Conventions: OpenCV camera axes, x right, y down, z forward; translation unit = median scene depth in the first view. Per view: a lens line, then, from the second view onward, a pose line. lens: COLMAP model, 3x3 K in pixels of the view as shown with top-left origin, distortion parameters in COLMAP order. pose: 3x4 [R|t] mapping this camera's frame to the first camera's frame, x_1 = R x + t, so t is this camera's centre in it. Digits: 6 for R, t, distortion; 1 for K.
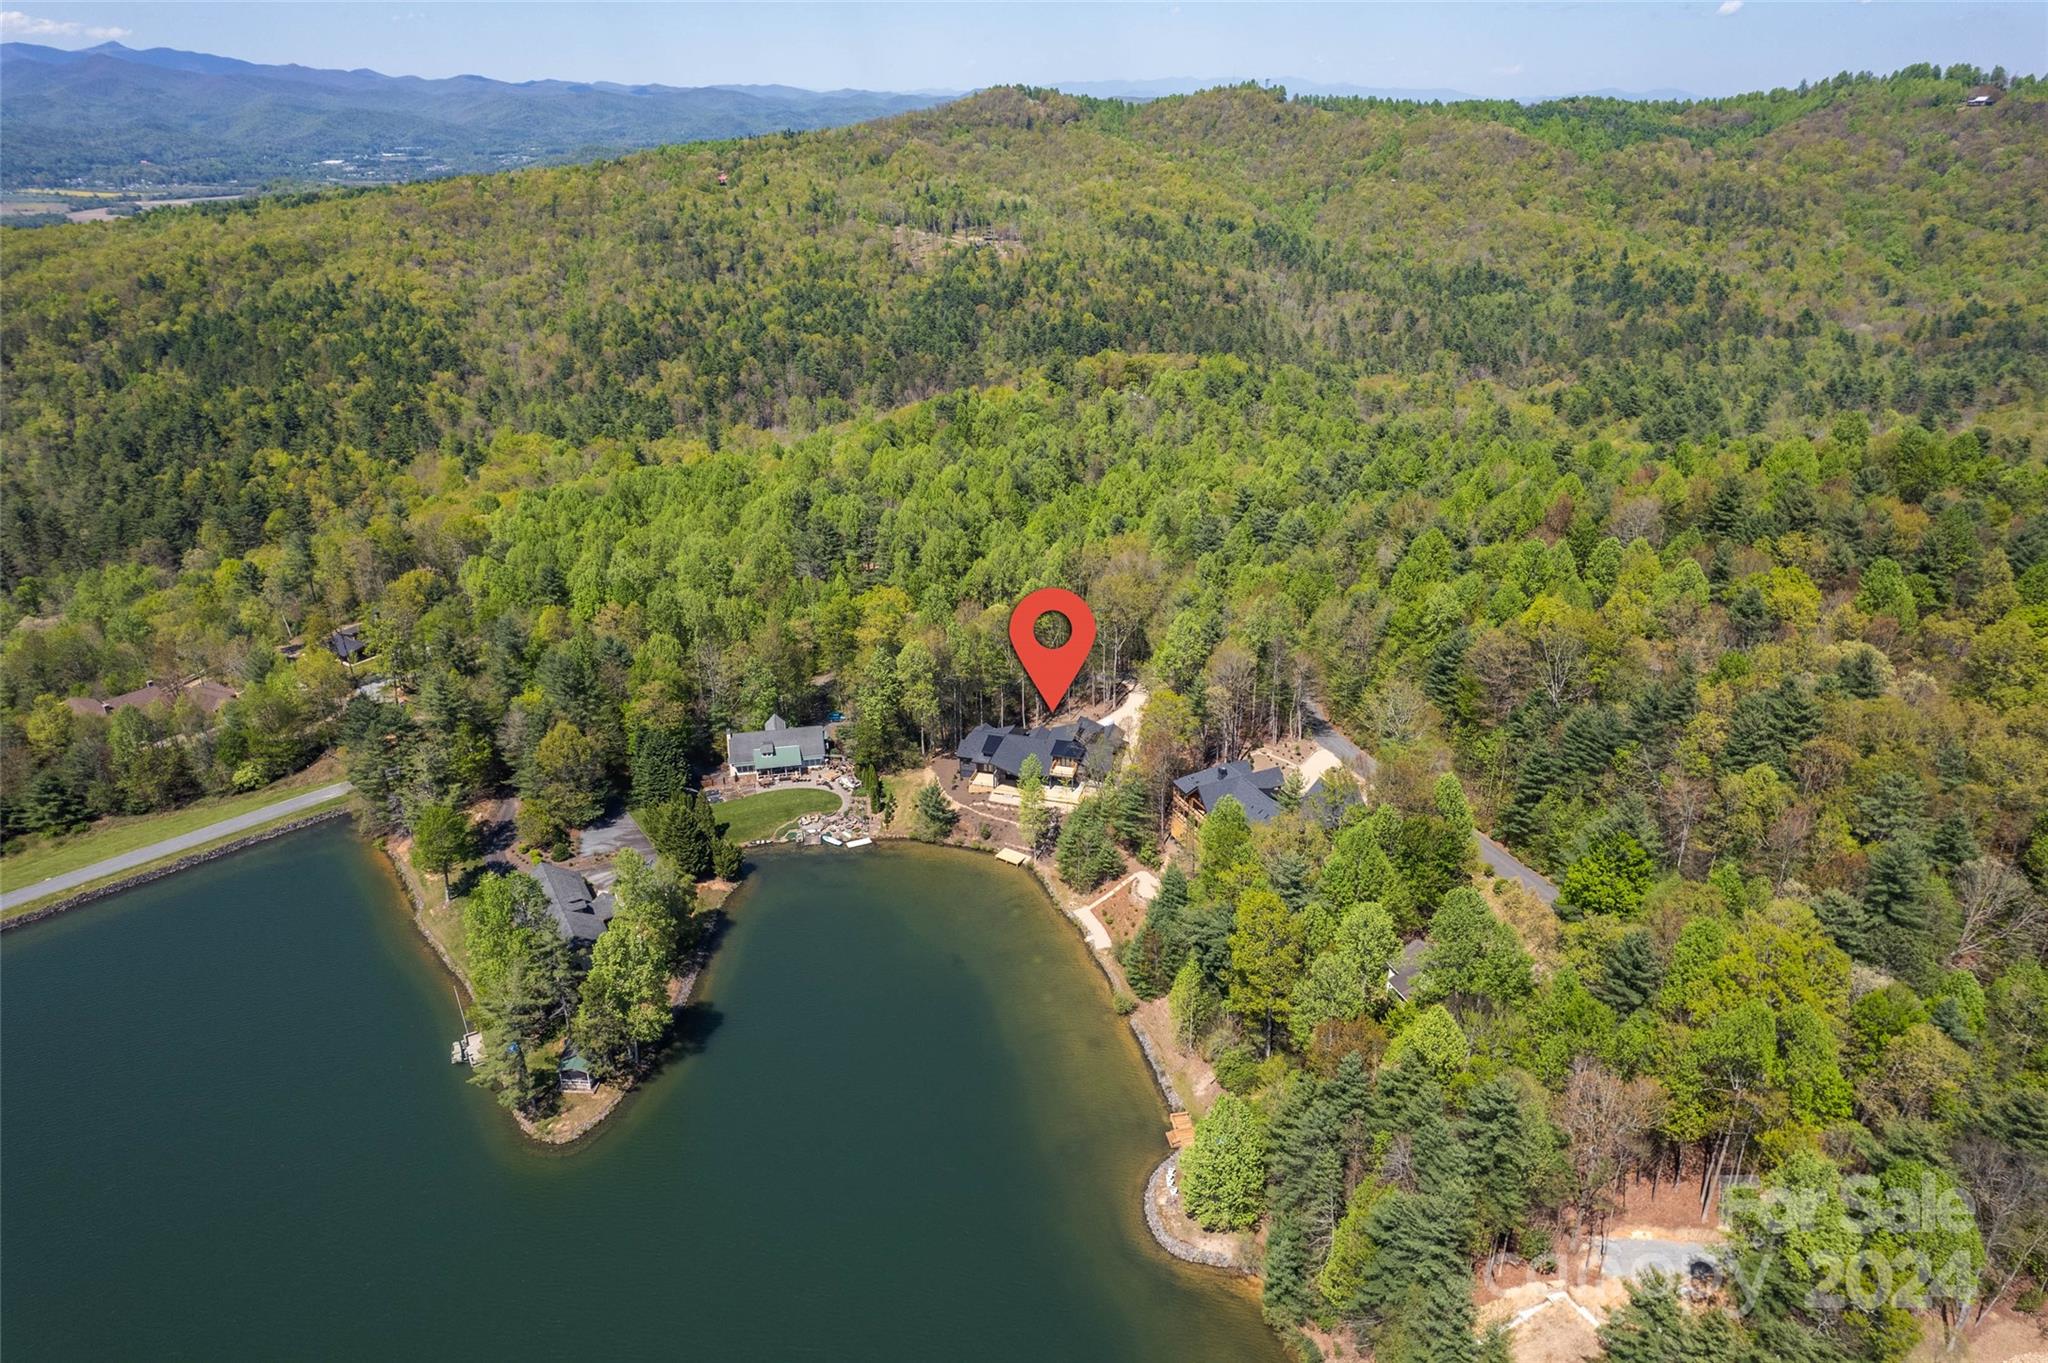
lens RADIAL K [[1304.1, 0, 1033.0], [0, 1304.1, 677.9], [0, 0, 1]] dist [-0.077269, 0.065291]
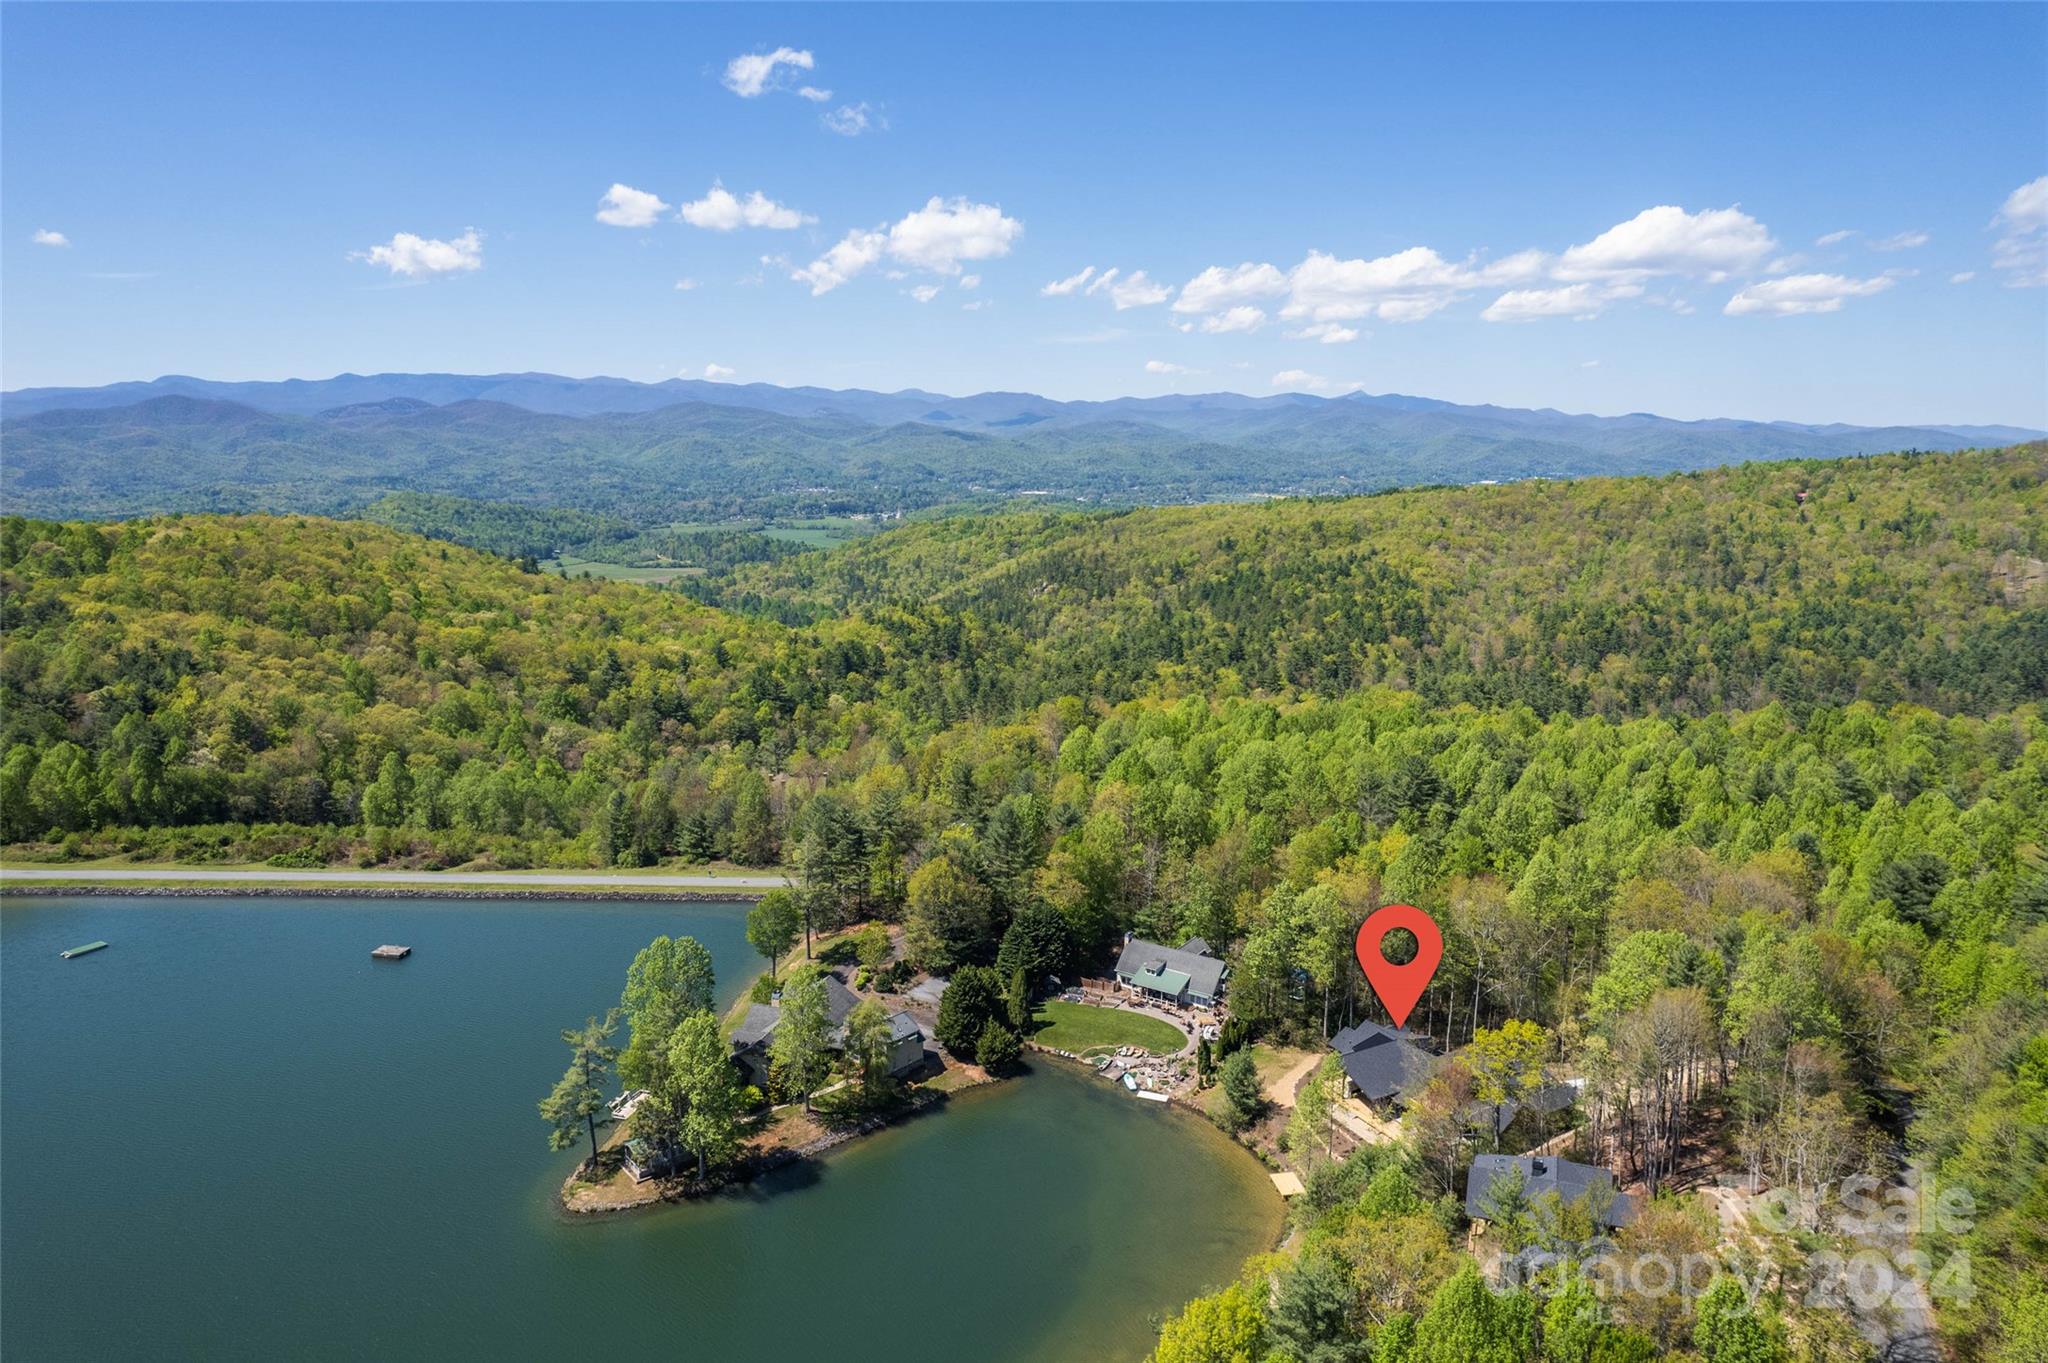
lens RADIAL K [[1304.1, 0, 1033.0], [0, 1304.1, 677.9], [0, 0, 1]] dist [-0.077269, 0.065291]
pose [[0.681756, 0.132914, -0.719404, 0.085934], [-0.300205, 0.947577, -0.109424, -0.002114], [0.667147, 0.290570, 0.685918, 0.077966]]
